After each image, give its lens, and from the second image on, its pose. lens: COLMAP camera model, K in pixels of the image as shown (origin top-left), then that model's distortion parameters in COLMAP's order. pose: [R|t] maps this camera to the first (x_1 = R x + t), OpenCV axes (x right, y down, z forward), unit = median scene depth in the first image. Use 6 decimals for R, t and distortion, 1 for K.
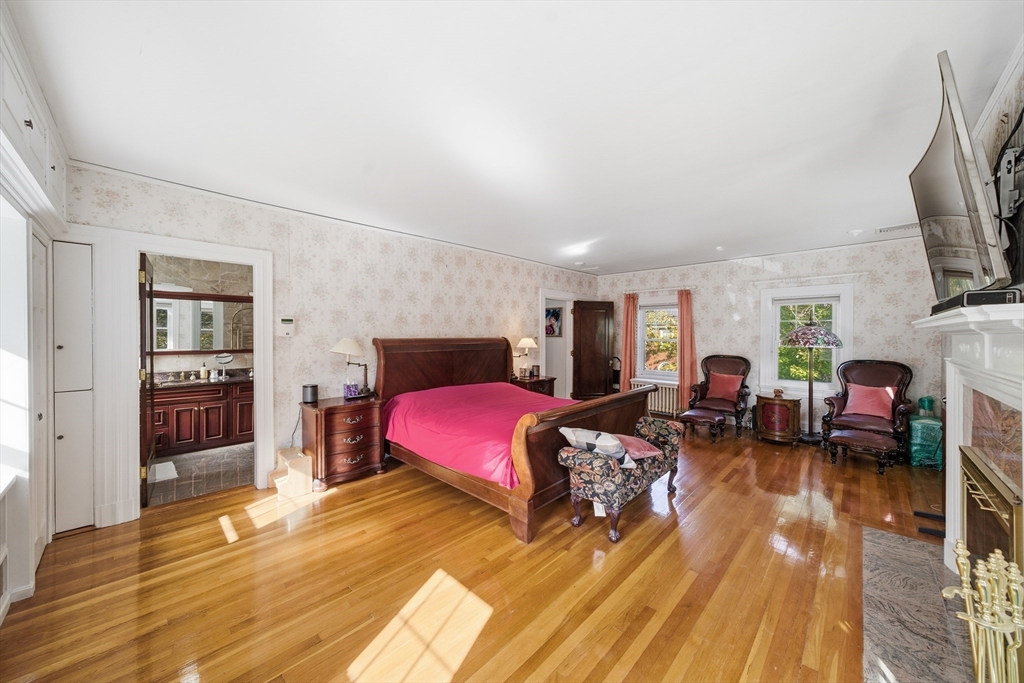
lens RADIAL K [[353.4, 0, 510.7], [0, 353.4, 338.6], [0, 0, 1]] dist [0.000554, 0.000064]
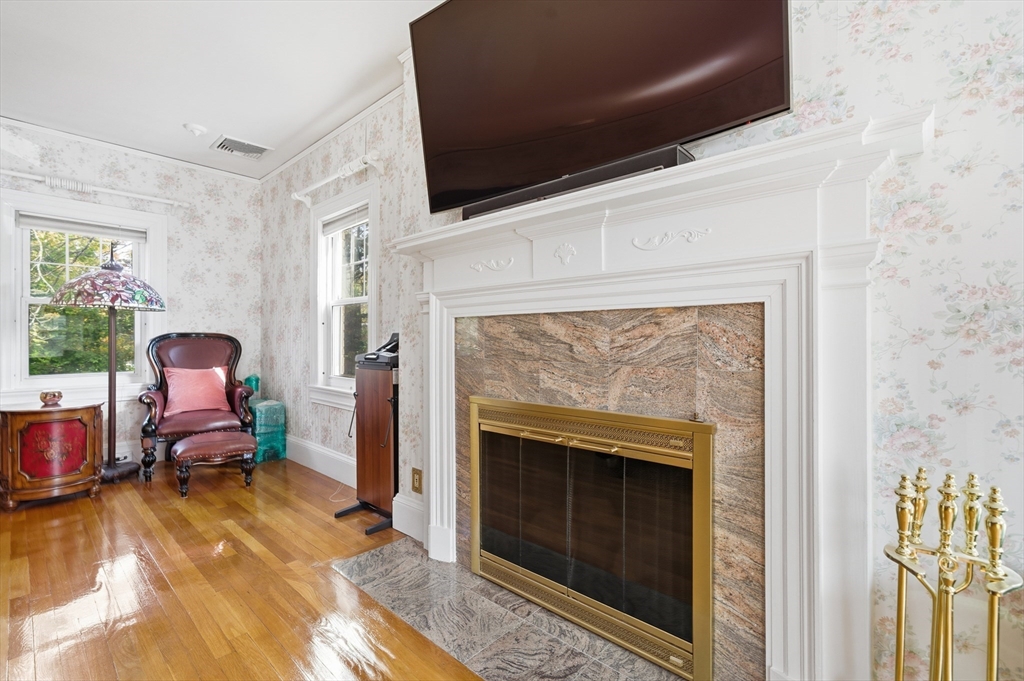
lens RADIAL K [[447.5, 0, 510.9], [0, 447.5, 339.8], [0, 0, 1]] dist [0.004105, 0.000864]
pose [[-0.031993, -0.002894, 0.999484, 0.116789], [0.003928, 0.999988, 0.003021, 0.075141], [-0.999480, 0.004023, -0.031981, 0.399148]]
